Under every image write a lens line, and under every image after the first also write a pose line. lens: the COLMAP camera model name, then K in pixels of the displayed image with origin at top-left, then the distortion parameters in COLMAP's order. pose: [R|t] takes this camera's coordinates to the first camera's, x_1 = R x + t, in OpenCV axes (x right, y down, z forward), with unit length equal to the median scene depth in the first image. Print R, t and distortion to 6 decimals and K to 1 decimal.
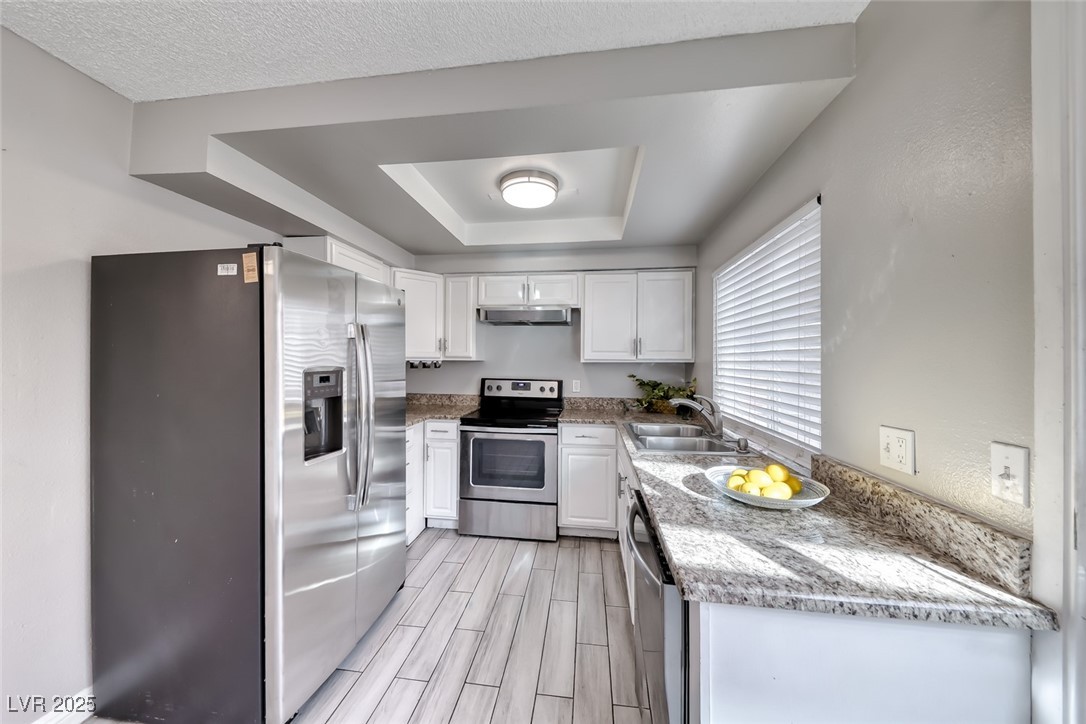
lens RADIAL K [[374.2, 0, 543.0], [0, 374.2, 362.0], [0, 0, 1]] dist [0.000590, -0.000026]
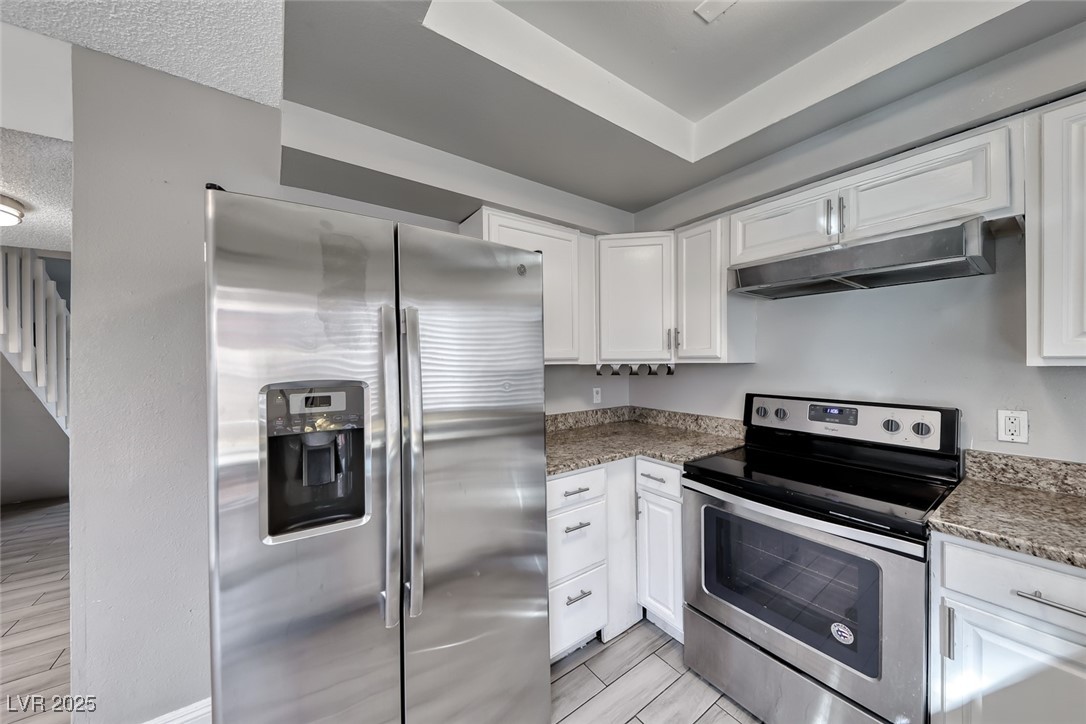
lens RADIAL K [[371.8, 0, 539.5], [0, 371.8, 361.2], [0, 0, 1]] dist [0.016385, -0.006184]
pose [[0.671878, -0.010760, -0.740584, 0.055125], [0.008608, 0.999940, -0.006718, -0.005749], [0.740612, -0.001861, 0.671931, 0.429282]]
